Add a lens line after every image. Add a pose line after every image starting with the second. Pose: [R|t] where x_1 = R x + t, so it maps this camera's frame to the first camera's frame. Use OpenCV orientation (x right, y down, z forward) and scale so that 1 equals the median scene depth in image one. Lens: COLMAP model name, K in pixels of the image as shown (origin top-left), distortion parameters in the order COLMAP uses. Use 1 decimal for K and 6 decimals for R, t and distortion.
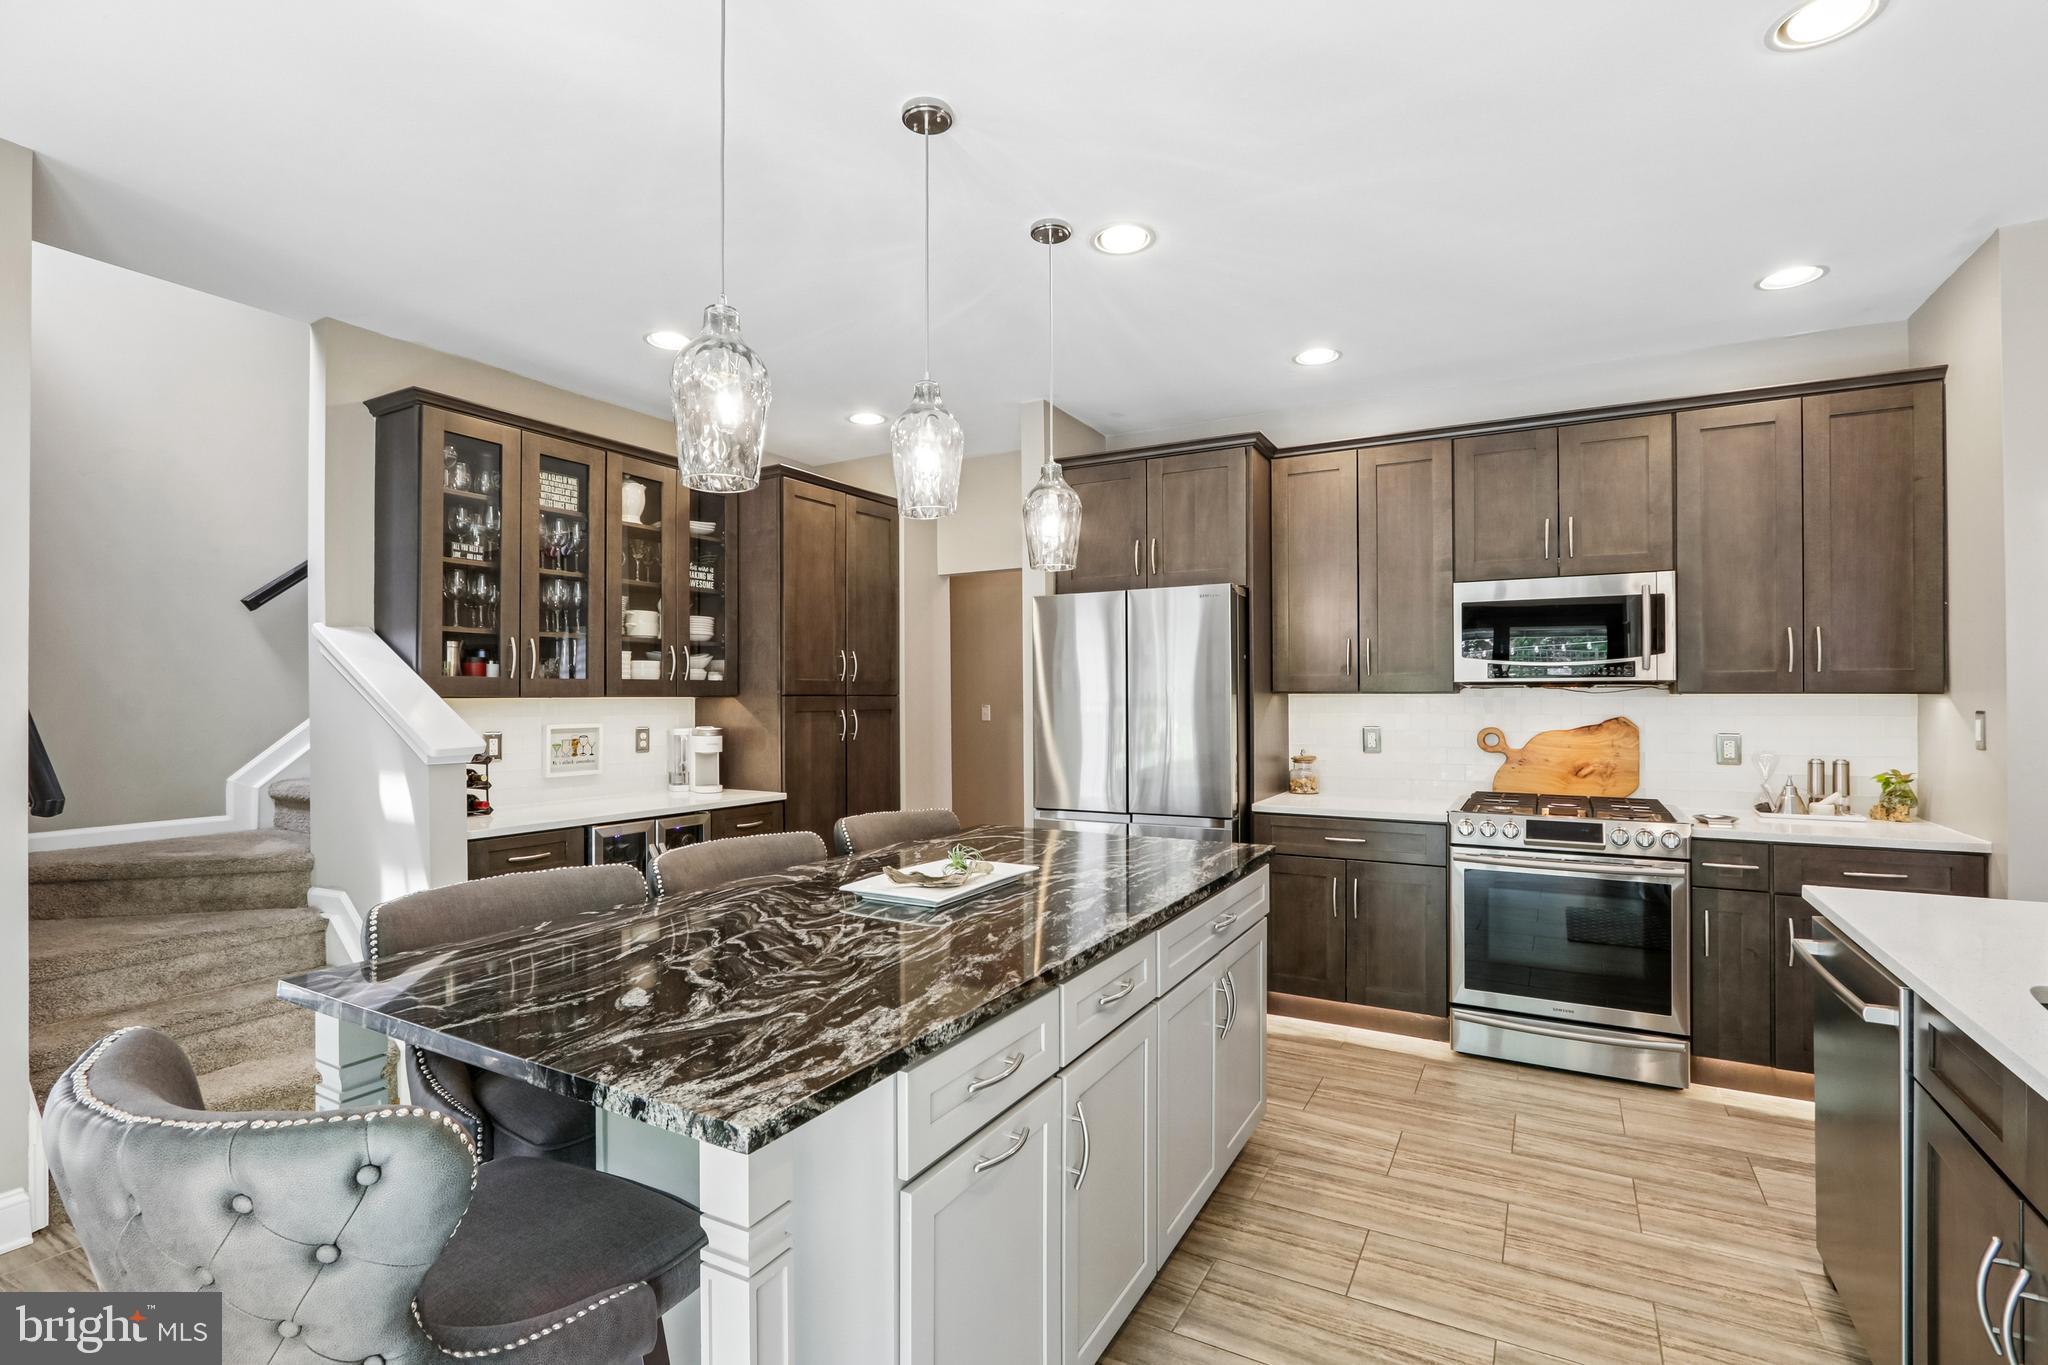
lens RADIAL K [[944.1, 0, 1019.8], [0, 944.1, 690.3], [0, 0, 1]] dist [-0.018280, 0.001713]
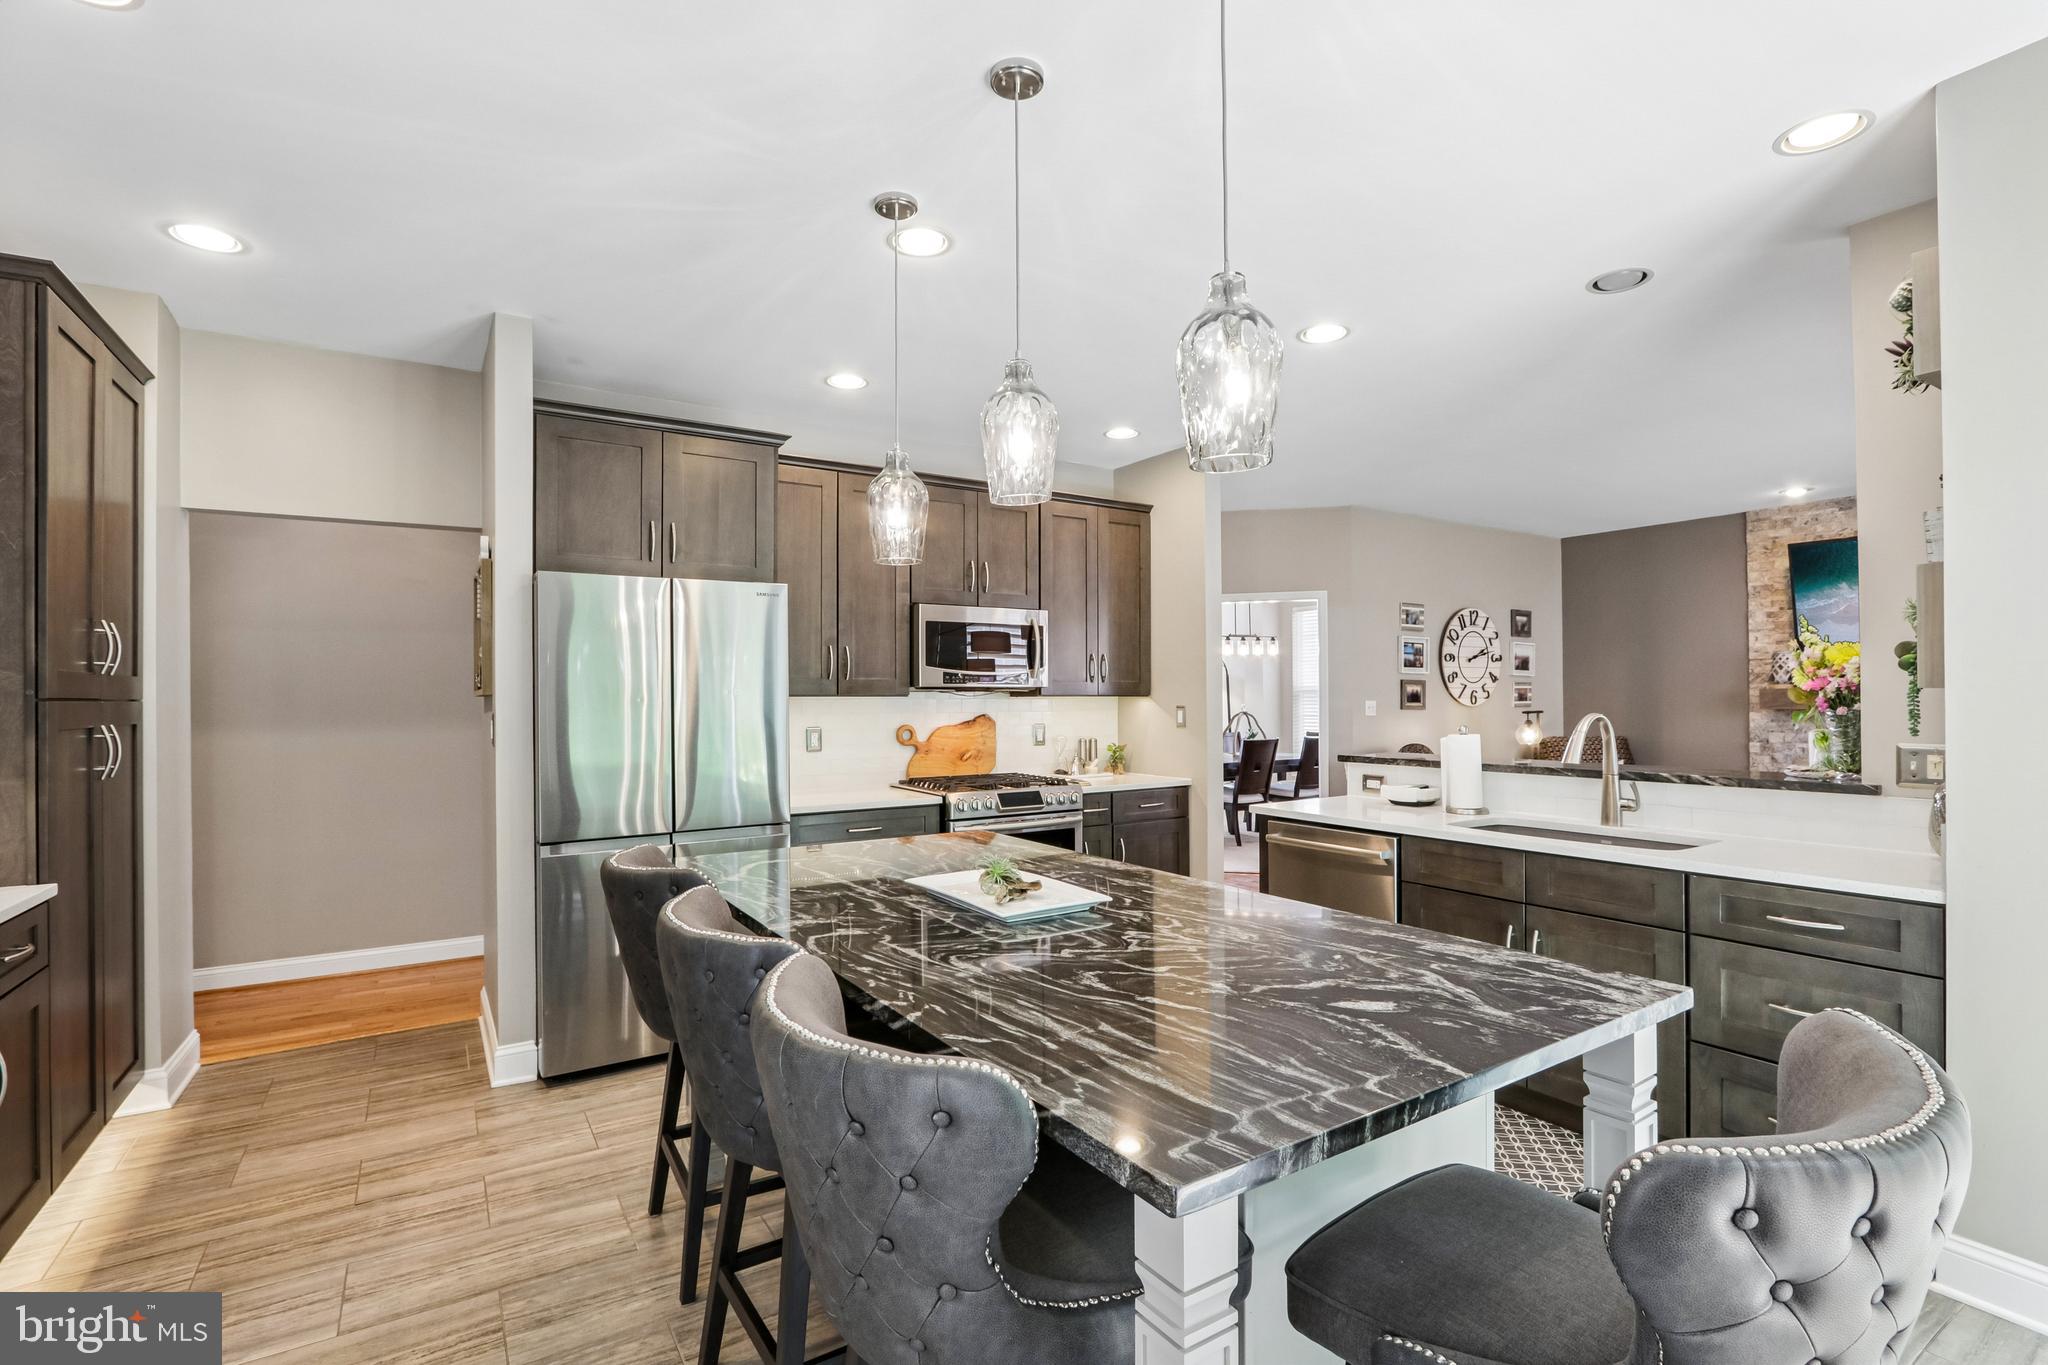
lens RADIAL K [[944.1, 0, 1022.3], [0, 944.1, 686.2], [0, 0, 1]] dist [-0.018280, 0.001713]
pose [[0.467370, 0.010940, 0.883994, -1.398627], [0.000289, 0.999921, -0.012527, 0.014885], [-0.884062, 0.006110, 0.467331, 0.847689]]
